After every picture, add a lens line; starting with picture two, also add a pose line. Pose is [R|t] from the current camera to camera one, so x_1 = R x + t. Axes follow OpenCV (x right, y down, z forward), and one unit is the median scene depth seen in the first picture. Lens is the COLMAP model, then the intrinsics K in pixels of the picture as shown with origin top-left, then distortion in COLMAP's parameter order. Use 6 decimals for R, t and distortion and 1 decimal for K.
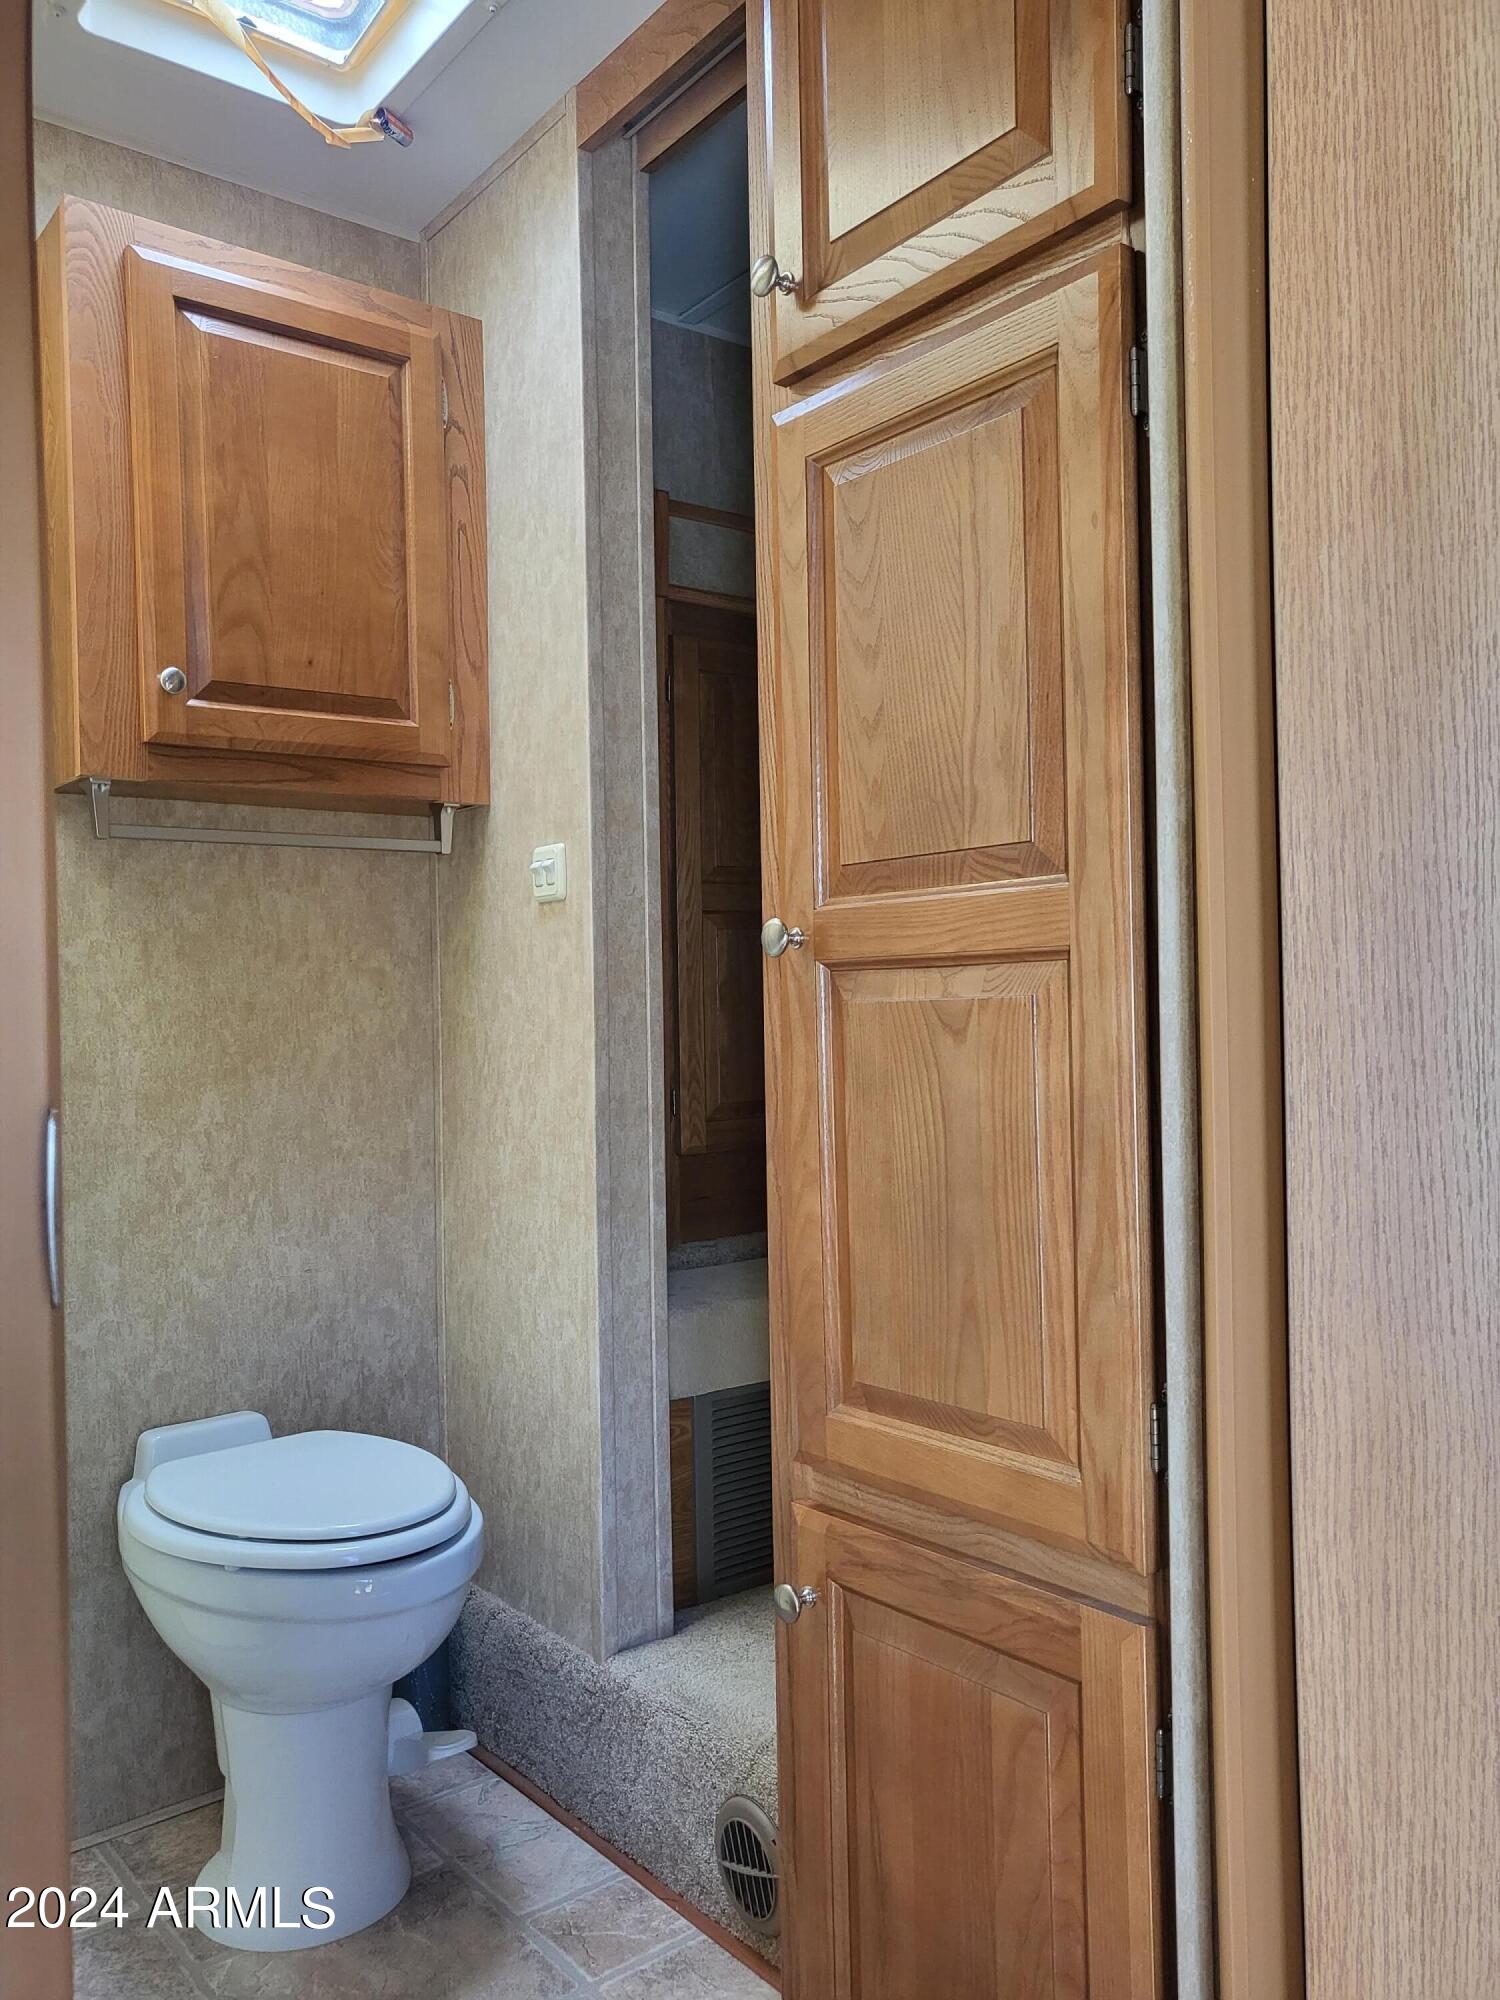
lens RADIAL K [[1547.1, 0, 756.9], [0, 1547.1, 1029.4], [0, 0, 1]] dist [-0.018815, 0.070010]
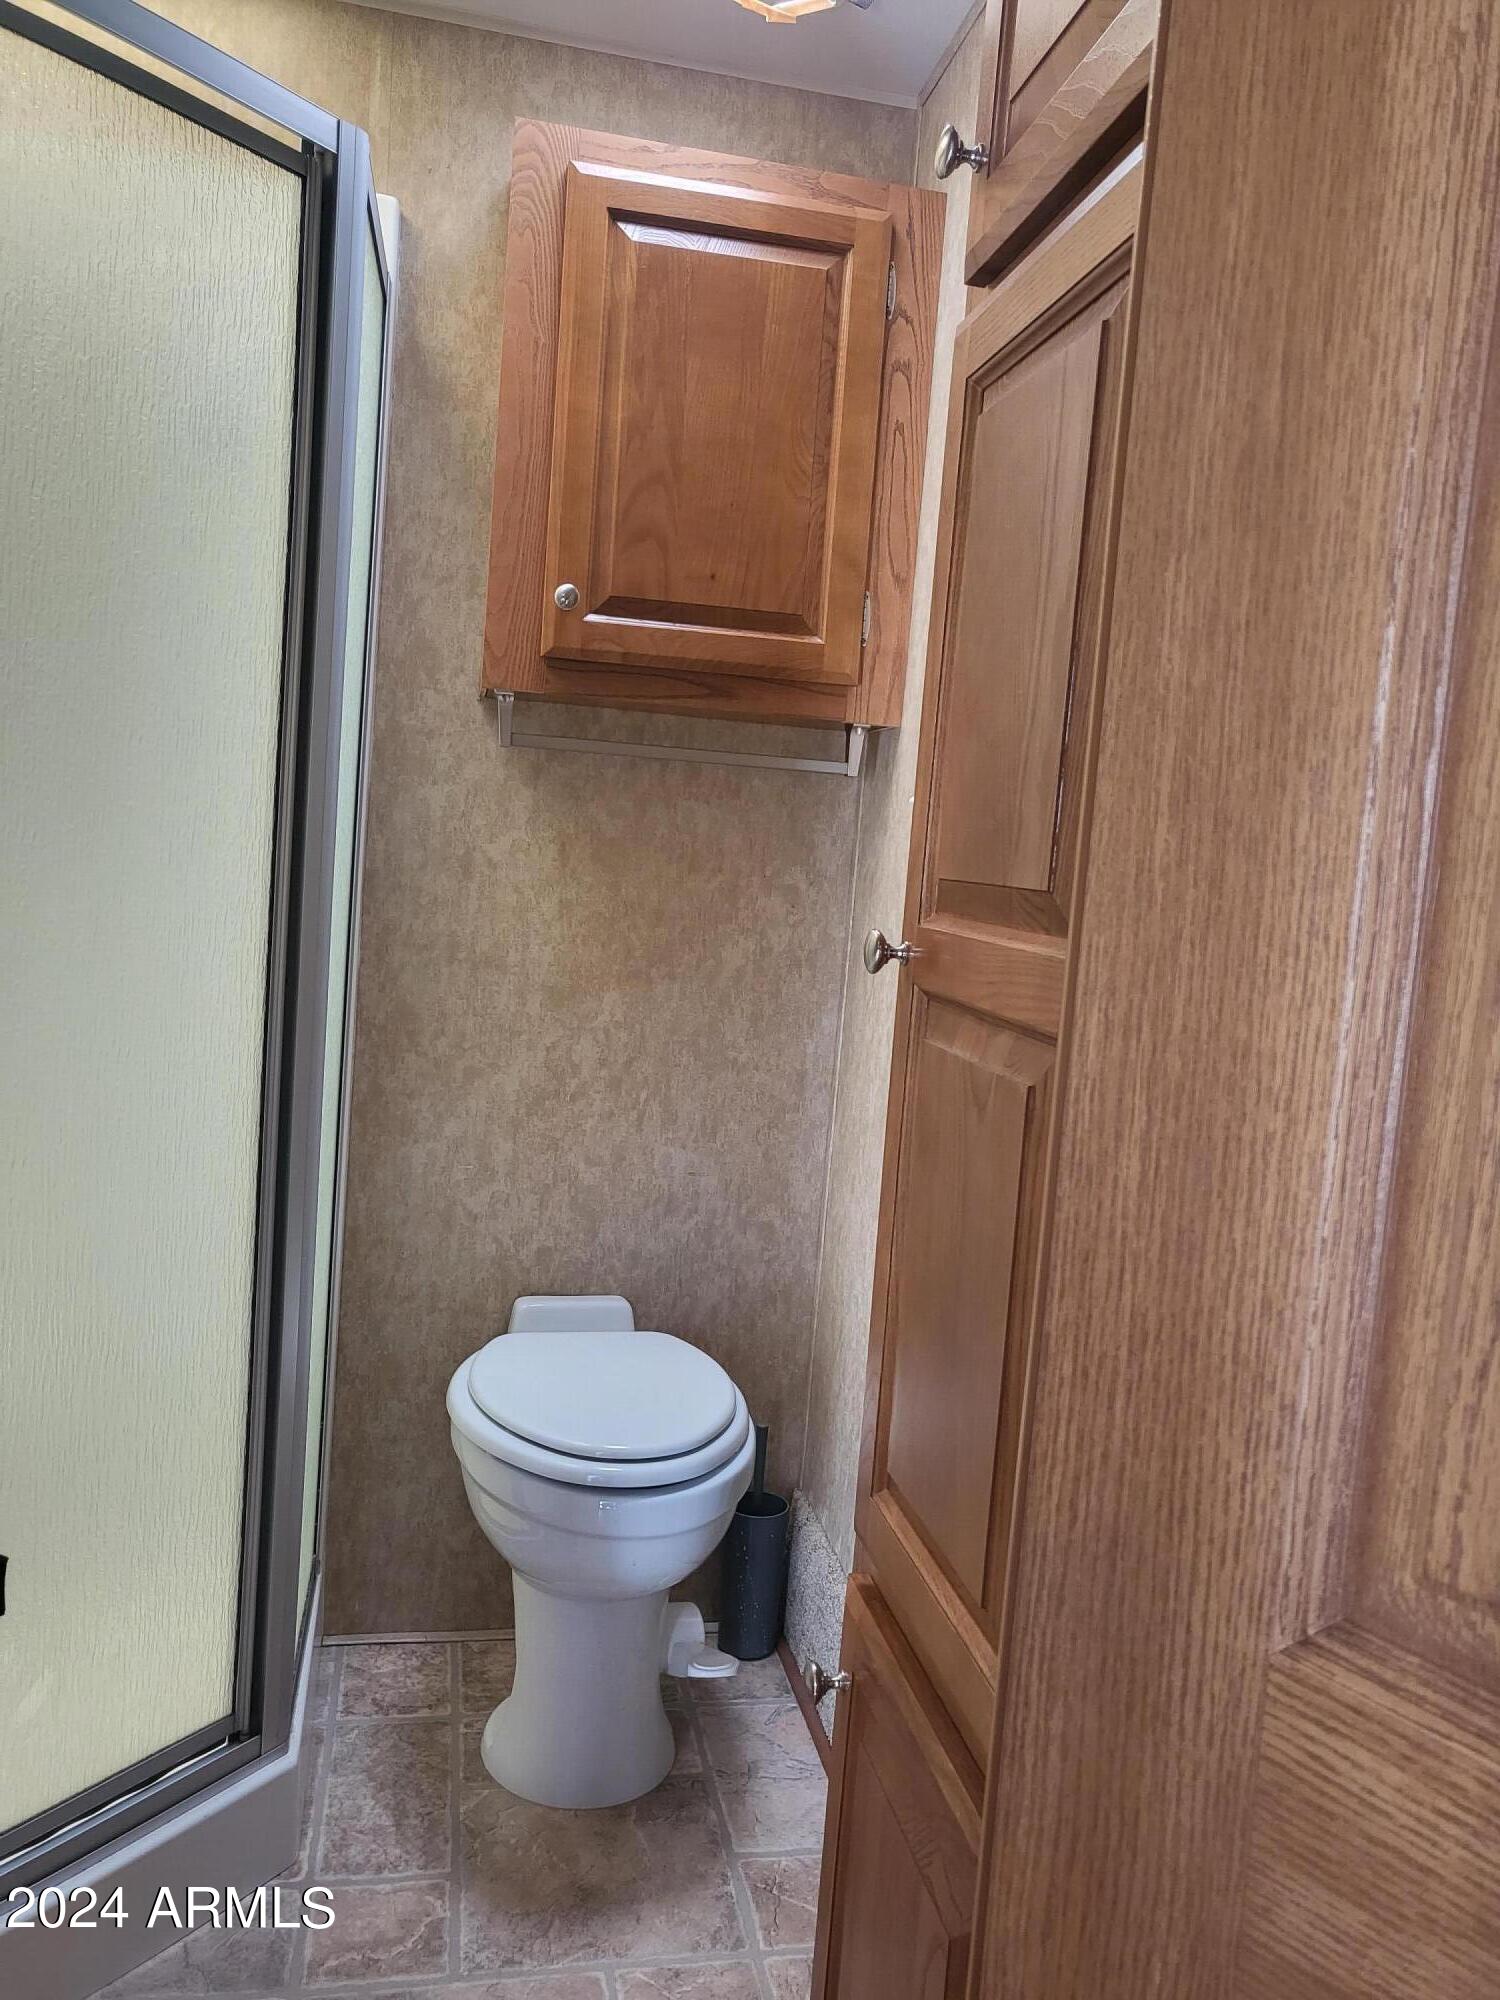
lens RADIAL K [[1547.1, 0, 764.4], [0, 1547.1, 1009.0], [0, 0, 1]] dist [-0.018815, 0.070010]
pose [[0.888755, 0.135282, -0.437964, 0.212690], [-0.101838, 0.989853, 0.099095, -0.066920], [0.446926, -0.043470, 0.893514, 0.124101]]
